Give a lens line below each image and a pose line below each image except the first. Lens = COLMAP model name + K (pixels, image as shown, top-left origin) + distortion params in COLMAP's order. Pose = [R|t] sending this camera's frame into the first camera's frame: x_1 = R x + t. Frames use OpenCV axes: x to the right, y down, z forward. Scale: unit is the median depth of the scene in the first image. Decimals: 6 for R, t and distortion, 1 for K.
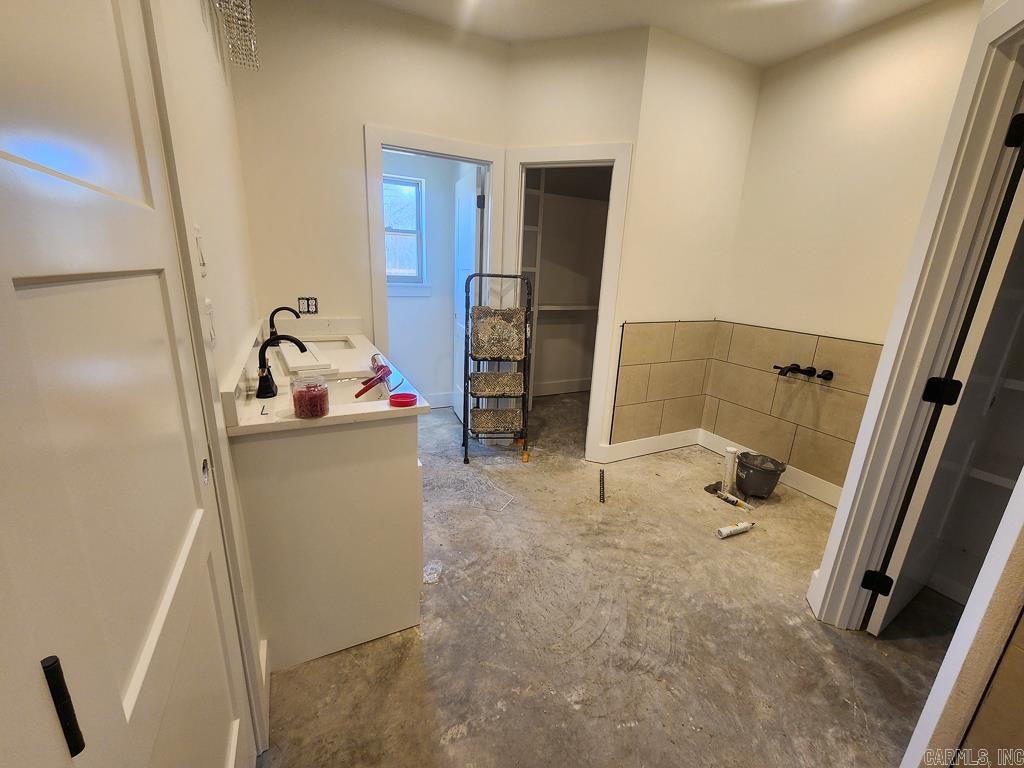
lens RADIAL K [[416.5, 0, 511.3], [0, 416.5, 384.0], [0, 0, 1]] dist [-0.001080, -0.000054]
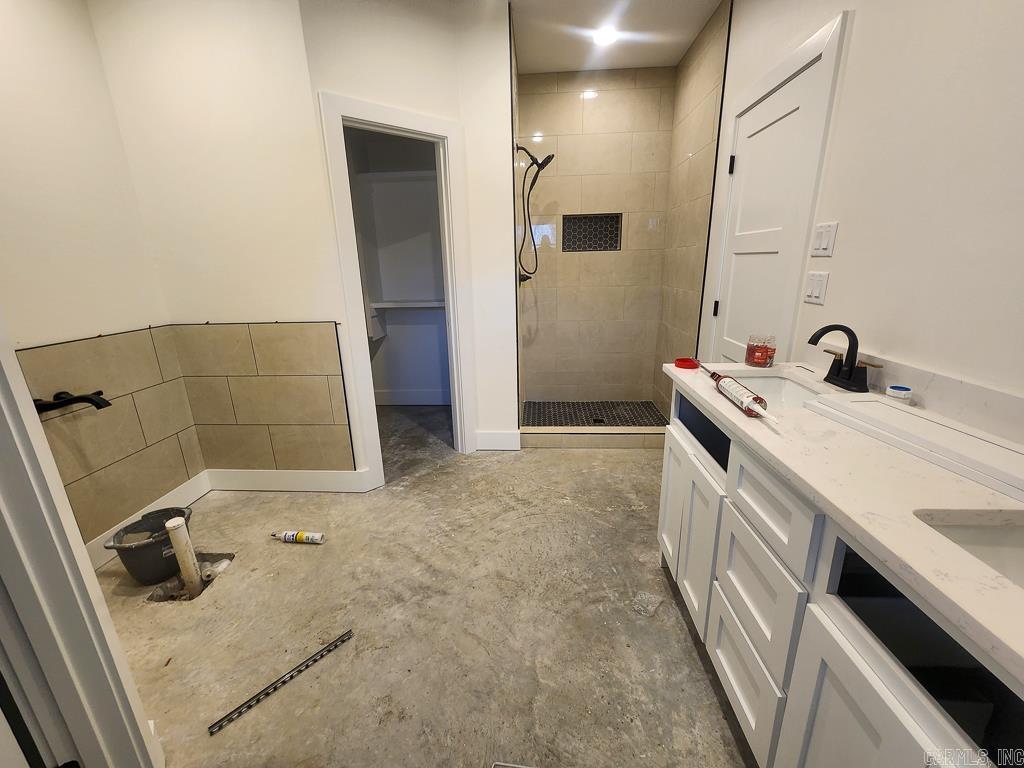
lens RADIAL K [[416.5, 0, 511.4], [0, 416.5, 380.9], [0, 0, 1]] dist [-0.001080, -0.000054]
pose [[-0.863250, -0.159683, 0.478854, -0.284086], [0.122893, 0.853616, 0.506199, -0.408271], [-0.489589, 0.495824, -0.717260, 1.488463]]
